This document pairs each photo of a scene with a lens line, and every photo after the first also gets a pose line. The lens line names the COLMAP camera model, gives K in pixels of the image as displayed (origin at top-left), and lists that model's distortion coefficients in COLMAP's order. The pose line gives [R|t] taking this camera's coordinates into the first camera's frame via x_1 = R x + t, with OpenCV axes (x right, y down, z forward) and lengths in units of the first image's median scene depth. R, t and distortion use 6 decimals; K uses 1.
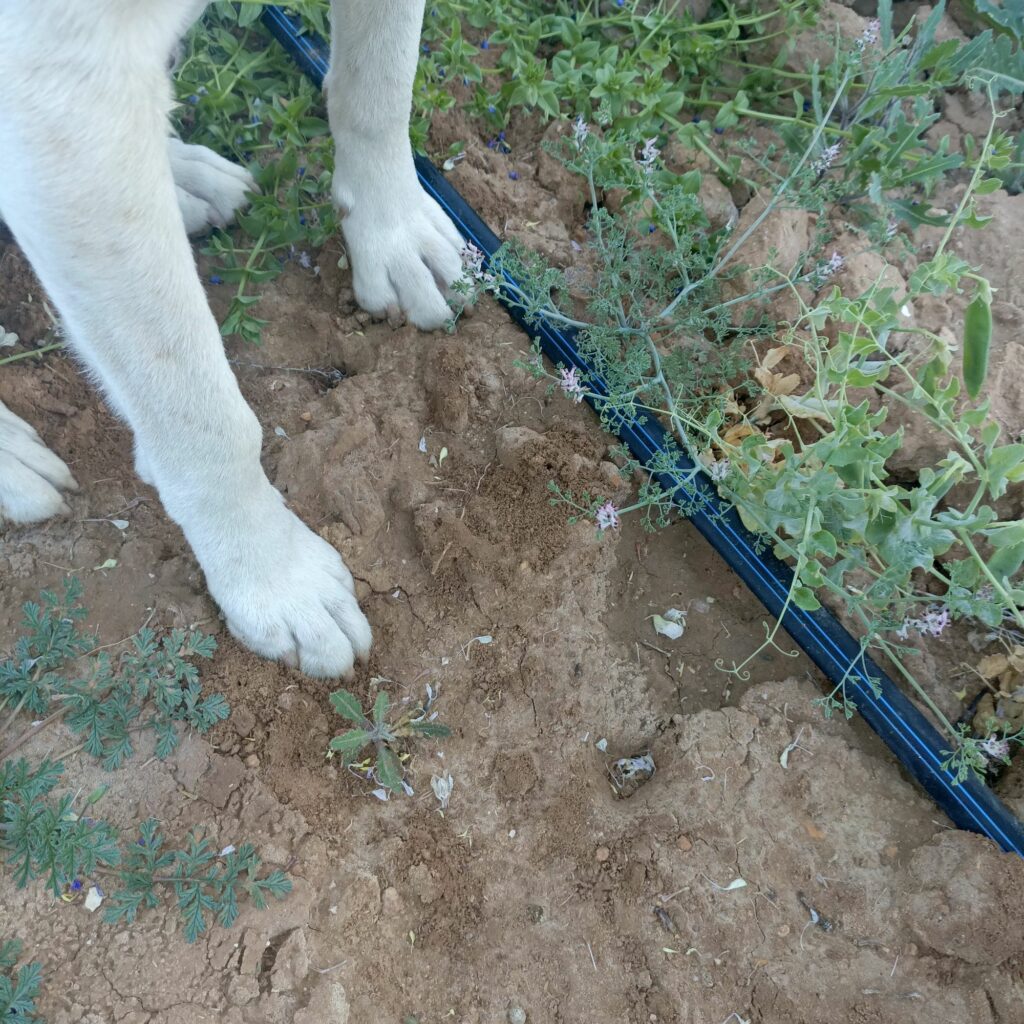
lens RADIAL K [[1029.8, 0, 514.5], [0, 1029.8, 494.1], [0, 0, 1]] dist [0.082055, -0.143177]
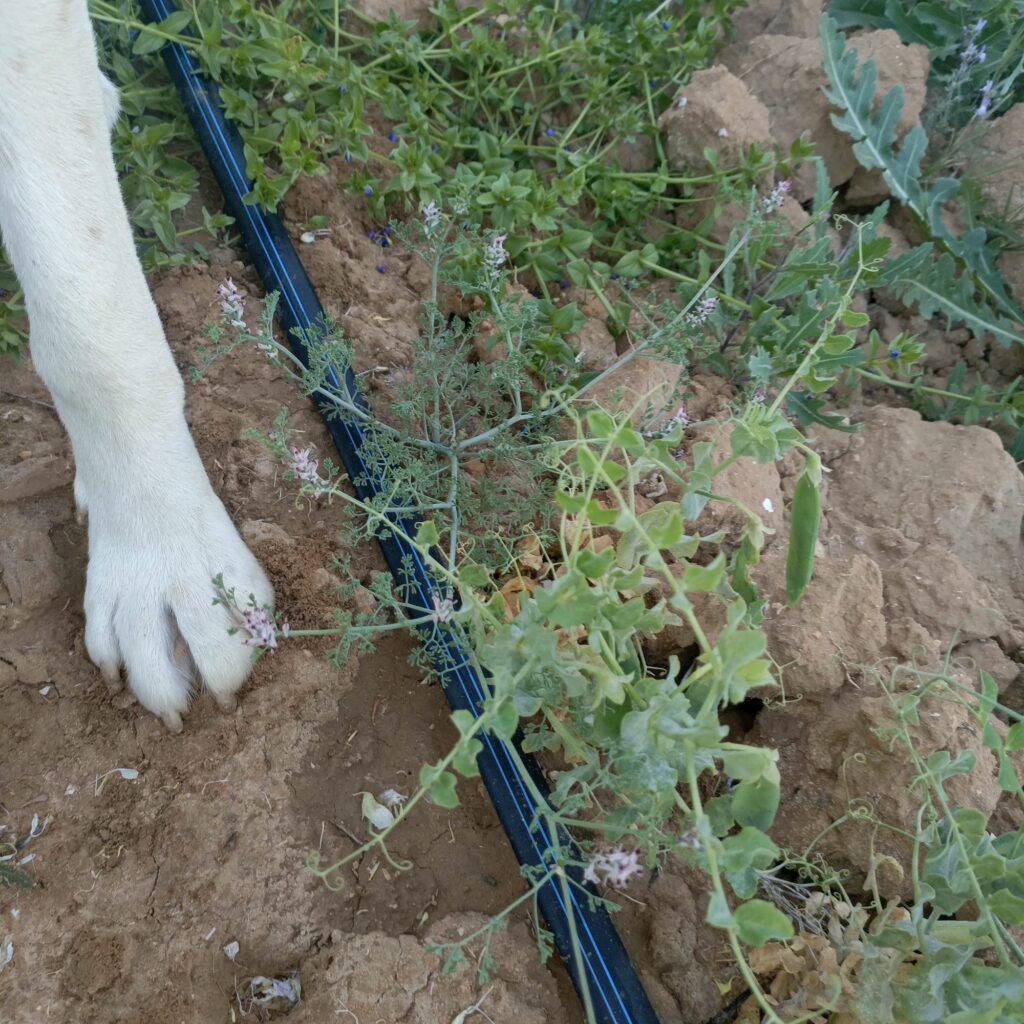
lens RADIAL K [[1029.8, 0, 514.5], [0, 1029.8, 494.1], [0, 0, 1]] dist [0.082055, -0.143177]
pose [[0.974198, 0.225595, -0.006711, 0.203040], [-0.223100, 0.958076, -0.179768, 0.017674], [-0.034125, 0.176627, 0.983686, 0.192113]]
